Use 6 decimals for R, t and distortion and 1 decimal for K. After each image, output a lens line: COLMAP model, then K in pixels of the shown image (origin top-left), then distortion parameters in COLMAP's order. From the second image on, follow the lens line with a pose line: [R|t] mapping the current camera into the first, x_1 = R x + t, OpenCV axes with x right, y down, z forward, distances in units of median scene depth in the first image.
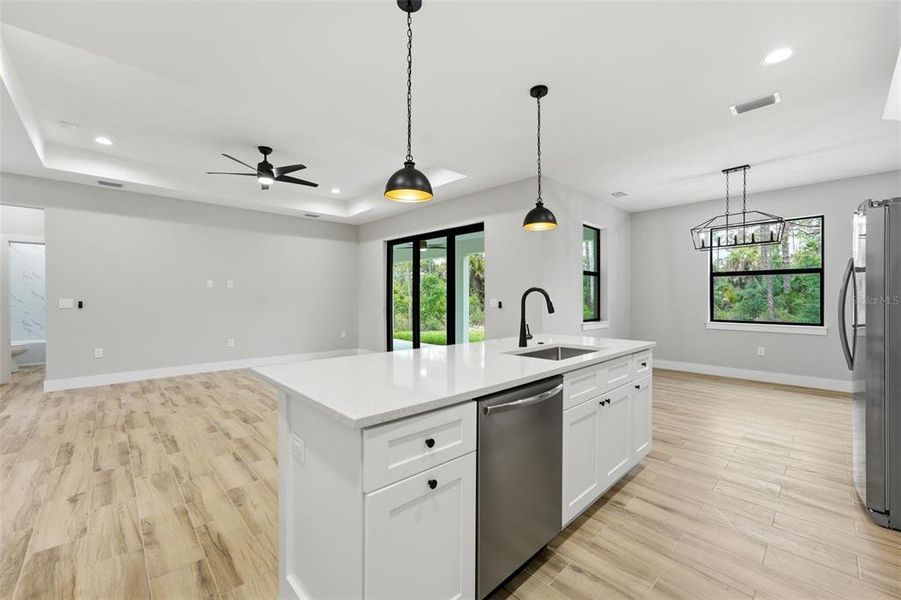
lens RADIAL K [[368.5, 0, 448.6], [0, 368.5, 292.8], [0, 0, 1]] dist [-0.009720, 0.007716]
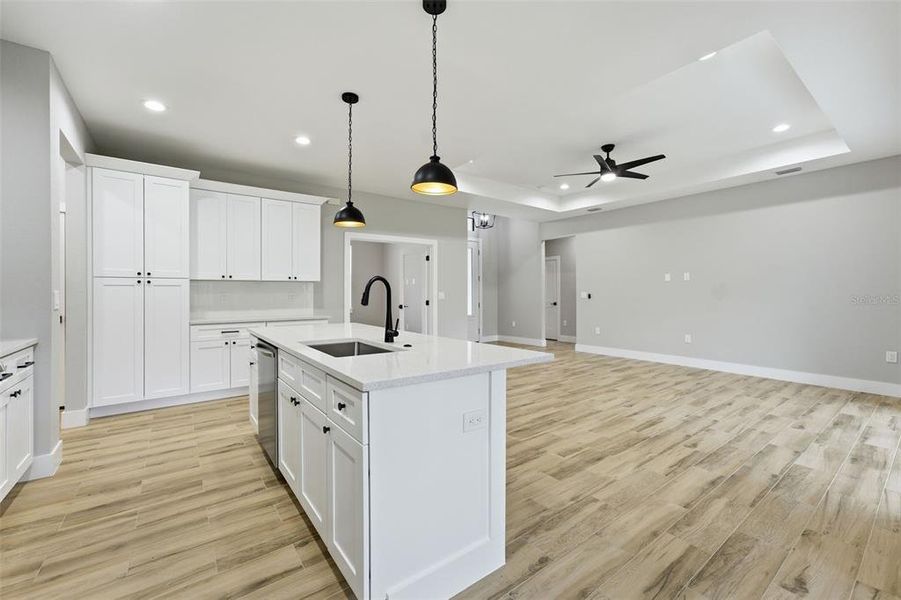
lens RADIAL K [[368.5, 0, 448.6], [0, 368.5, 292.8], [0, 0, 1]] dist [-0.009720, 0.007716]
pose [[-0.121023, -0.000048, -0.992650, 0.890696], [0.011253, 0.999936, -0.001421, 0.024726], [0.992586, -0.011342, -0.121014, 1.036697]]
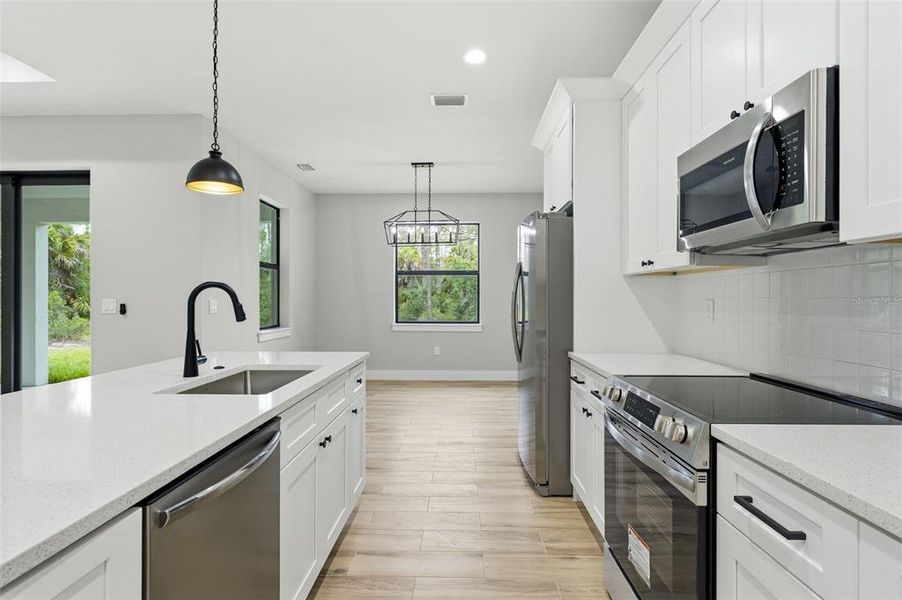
lens RADIAL K [[461.9, 0, 452.2], [0, 461.9, 295.7], [0, 0, 1]] dist [-0.002830, -0.000727]
pose [[0.707309, 0.004086, 0.706893, -0.029712], [-0.010595, 0.999932, 0.004822, 0.001688], [-0.706825, -0.010900, 0.707305, 0.120411]]
